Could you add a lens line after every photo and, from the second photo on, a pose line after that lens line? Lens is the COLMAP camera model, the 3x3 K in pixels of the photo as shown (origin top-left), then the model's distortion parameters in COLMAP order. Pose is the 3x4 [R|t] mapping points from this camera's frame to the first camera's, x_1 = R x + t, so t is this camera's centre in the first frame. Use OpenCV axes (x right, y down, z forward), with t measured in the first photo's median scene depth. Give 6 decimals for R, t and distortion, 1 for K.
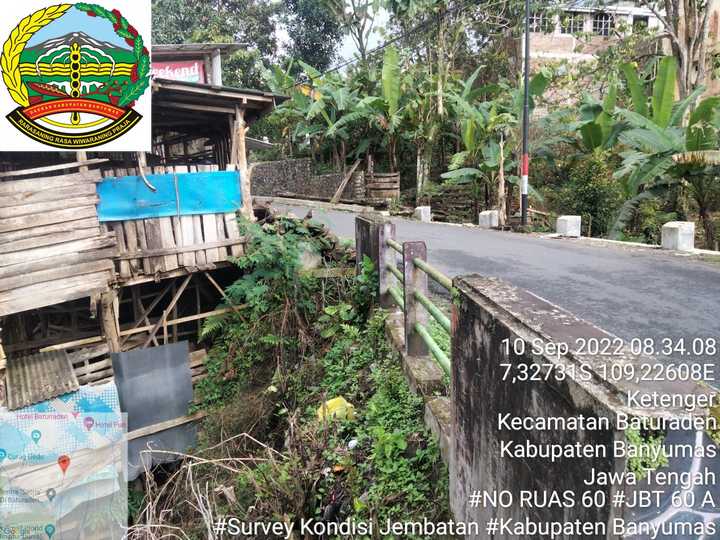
lens RADIAL K [[527.7, 0, 351.0], [0, 527.7, 281.4], [0, 0, 1]] dist [0.026355, -0.005700]
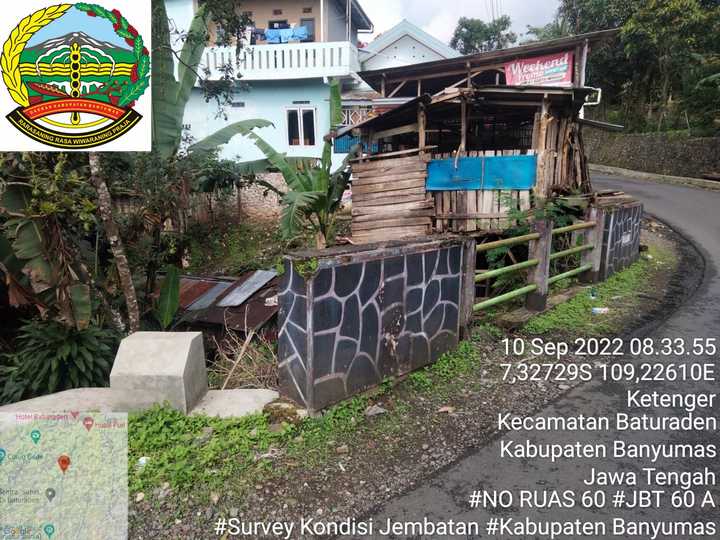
lens RADIAL K [[527.7, 0, 351.0], [0, 527.7, 281.4], [0, 0, 1]] dist [0.026355, -0.005700]
pose [[0.679735, 0.191127, -0.708118, 0.400319], [-0.156898, 0.980994, 0.114169, -0.001652], [0.716480, 0.033497, 0.696803, -0.115608]]
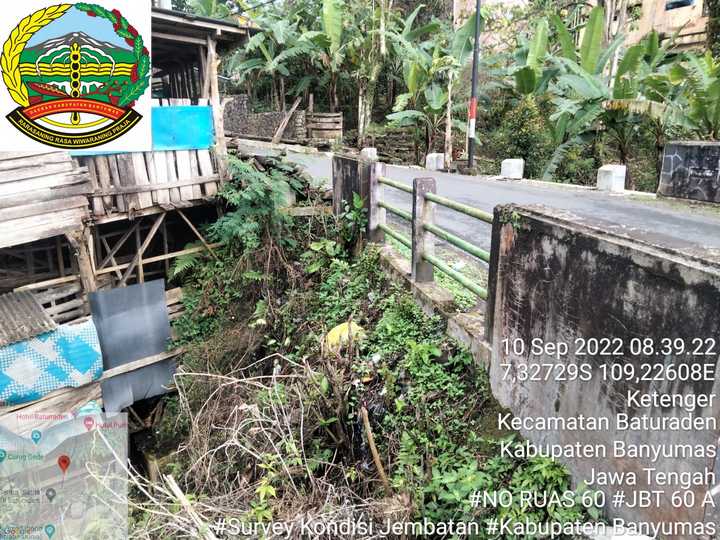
lens RADIAL K [[527.7, 0, 351.0], [0, 527.7, 281.4], [0, 0, 1]] dist [0.026355, -0.005700]
pose [[0.989238, -0.018484, 0.145143, -0.104856], [0.003162, 0.994457, 0.105097, 0.012310], [-0.146281, -0.103507, 0.983813, -0.040931]]
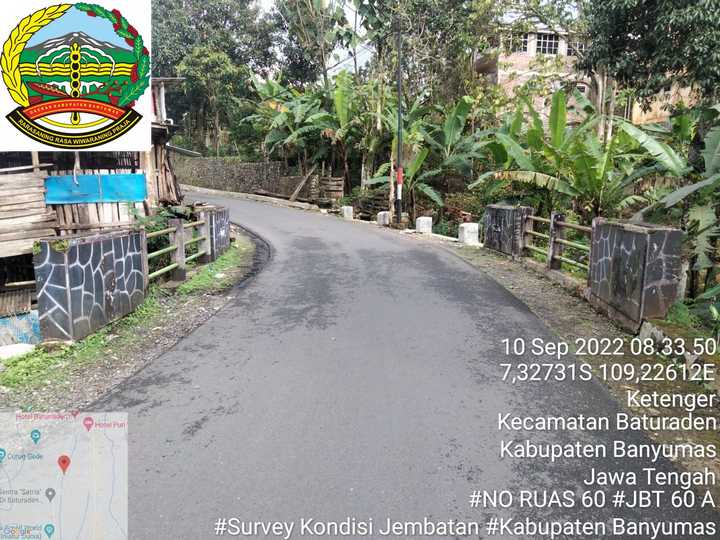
lens RADIAL K [[527.7, 0, 351.0], [0, 527.7, 281.4], [0, 0, 1]] dist [0.026355, -0.005700]
pose [[0.997217, 0.048307, -0.056788, 0.465340], [-0.048296, 0.998832, 0.001566, 0.061925], [0.056797, 0.001181, 0.998385, -0.455347]]
